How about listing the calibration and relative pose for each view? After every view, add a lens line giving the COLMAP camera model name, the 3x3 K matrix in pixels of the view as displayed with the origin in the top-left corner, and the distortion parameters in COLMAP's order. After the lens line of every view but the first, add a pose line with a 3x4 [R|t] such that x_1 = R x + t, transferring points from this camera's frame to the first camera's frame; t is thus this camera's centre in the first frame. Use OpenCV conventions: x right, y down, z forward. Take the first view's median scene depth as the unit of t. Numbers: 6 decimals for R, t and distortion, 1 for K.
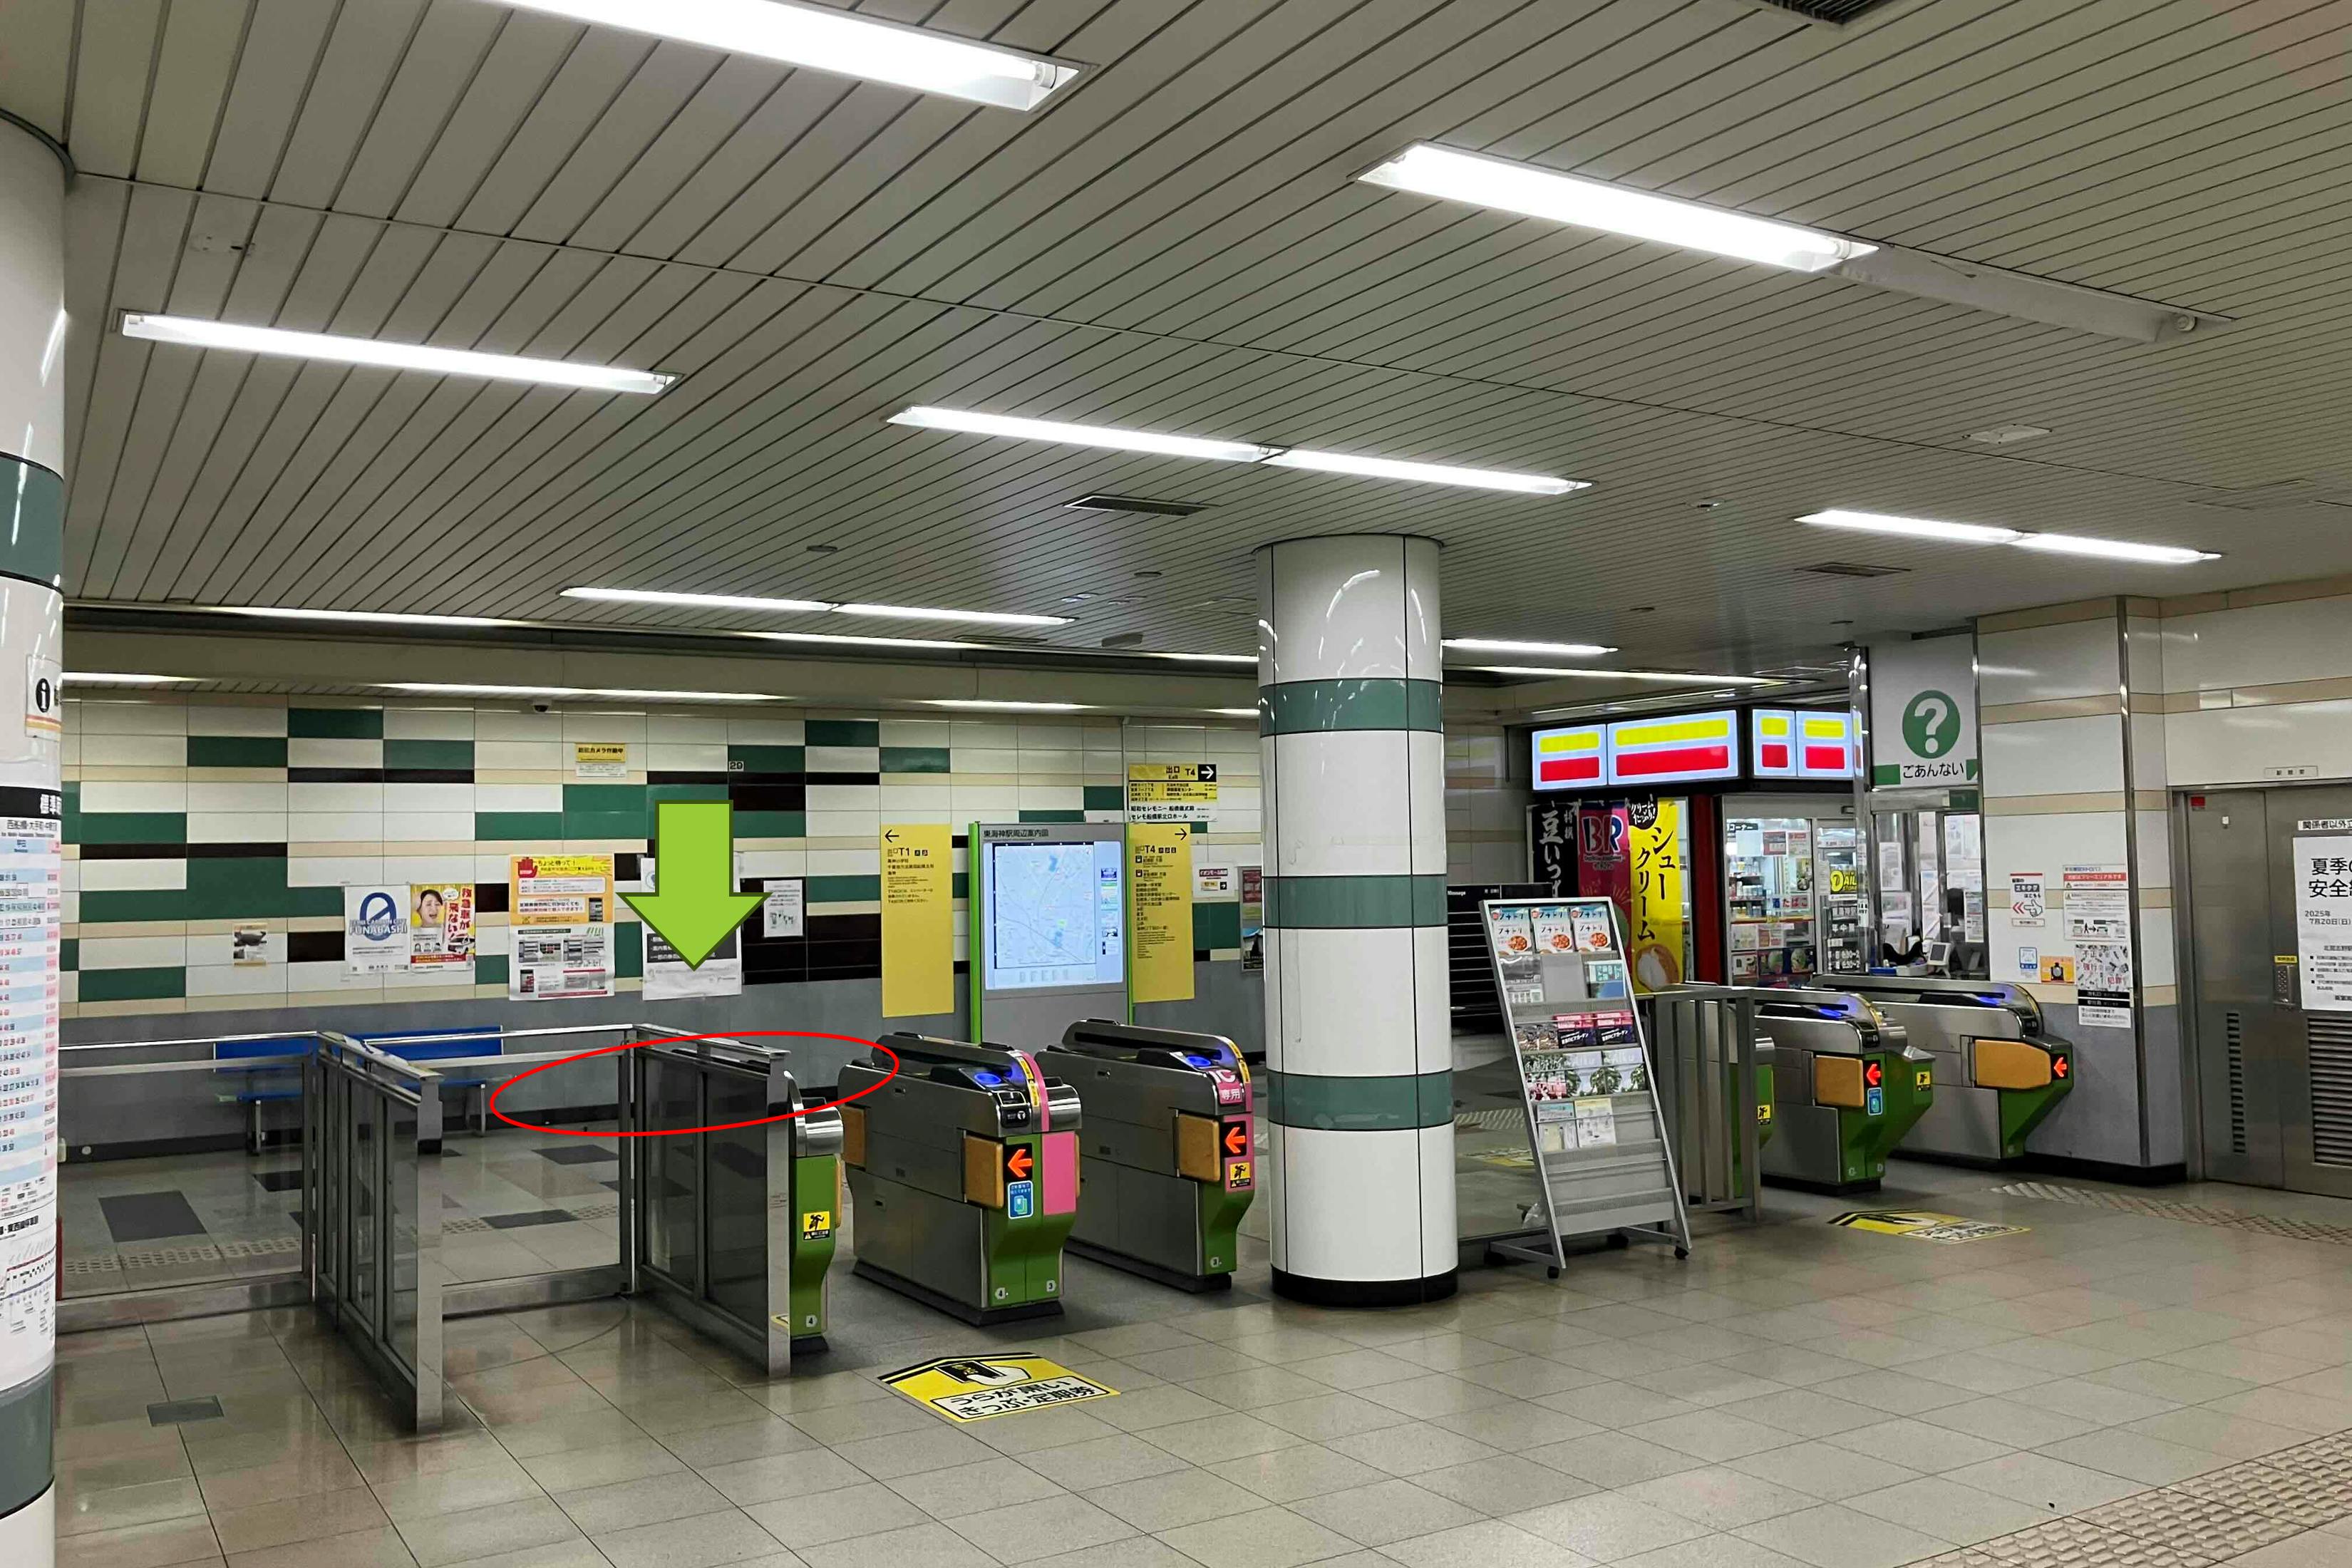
lens RADIAL K [[1929.6, 0, 1176.0], [0, 1929.6, 784.0], [0, 0, 1]] dist [0.089976, -0.220651]
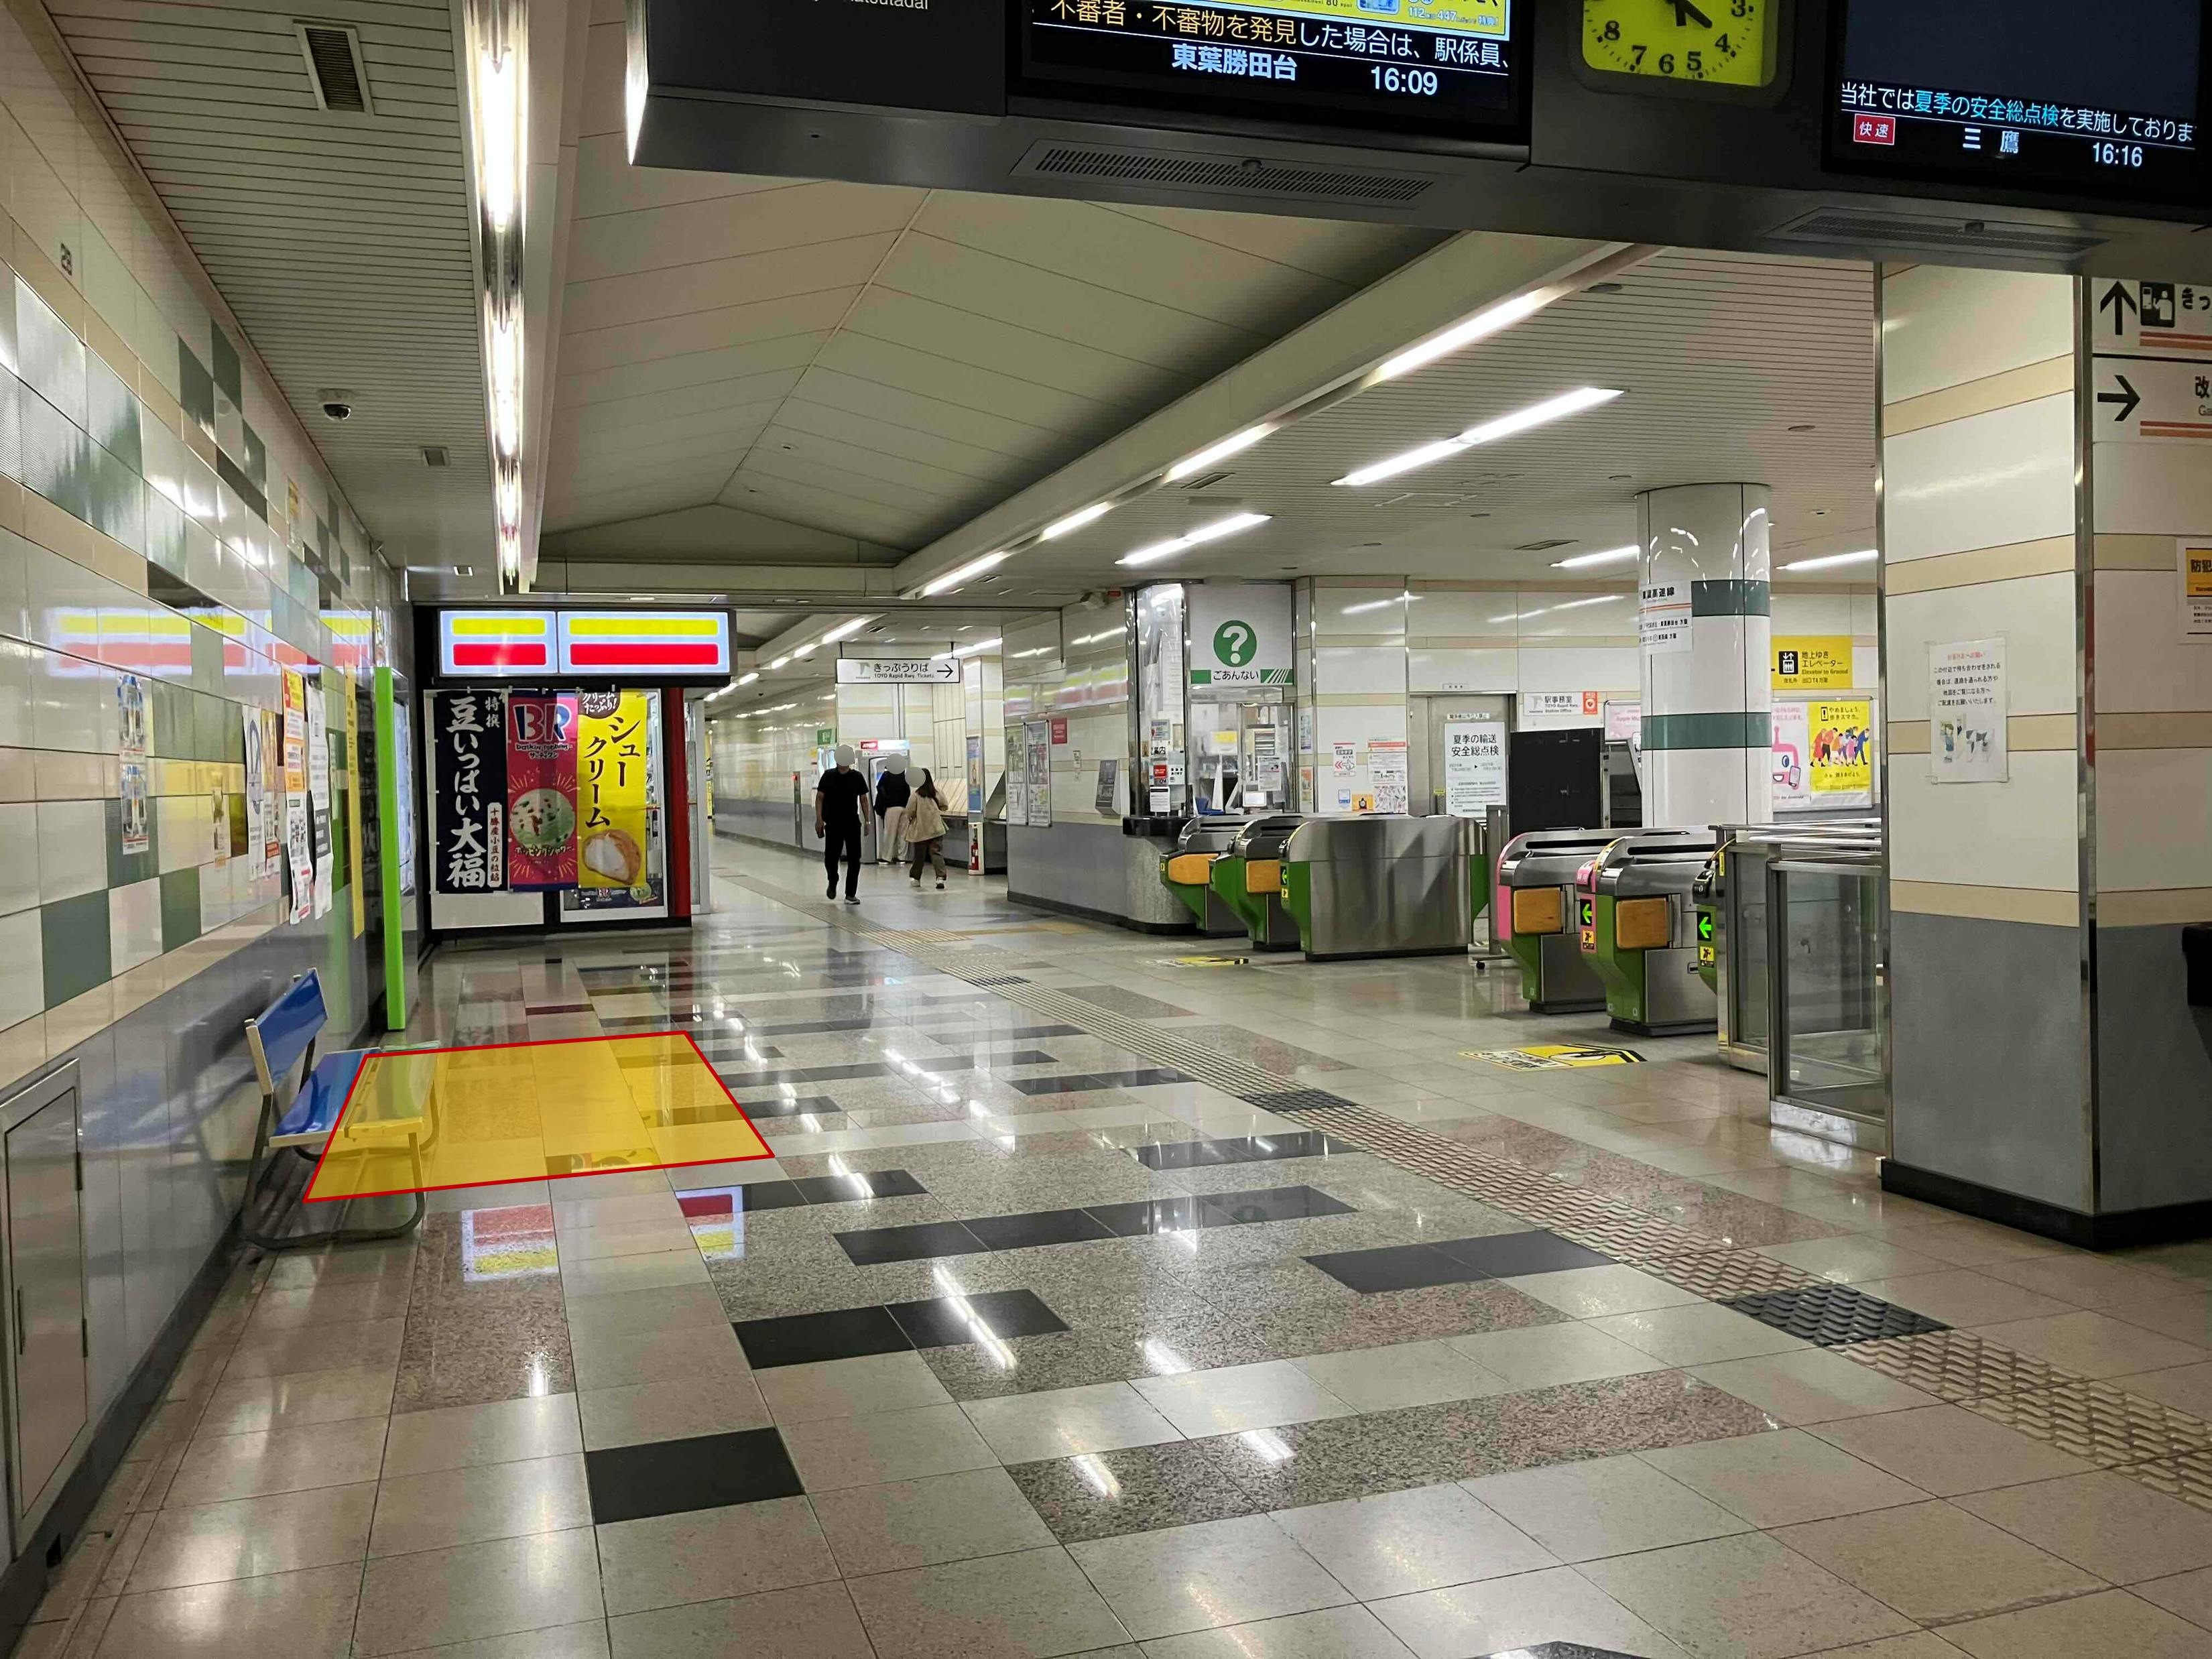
lens RADIAL K [[1844.2, 0, 1106.0], [0, 1844.2, 829.5], [0, 0, 1]] dist [0.083770, 0.001024]
pose [[0.224961, -0.022289, 0.974113, -0.655789], [-0.023987, 0.999309, 0.028405, 0.047590], [-0.974073, -0.029756, 0.224270, 0.516434]]
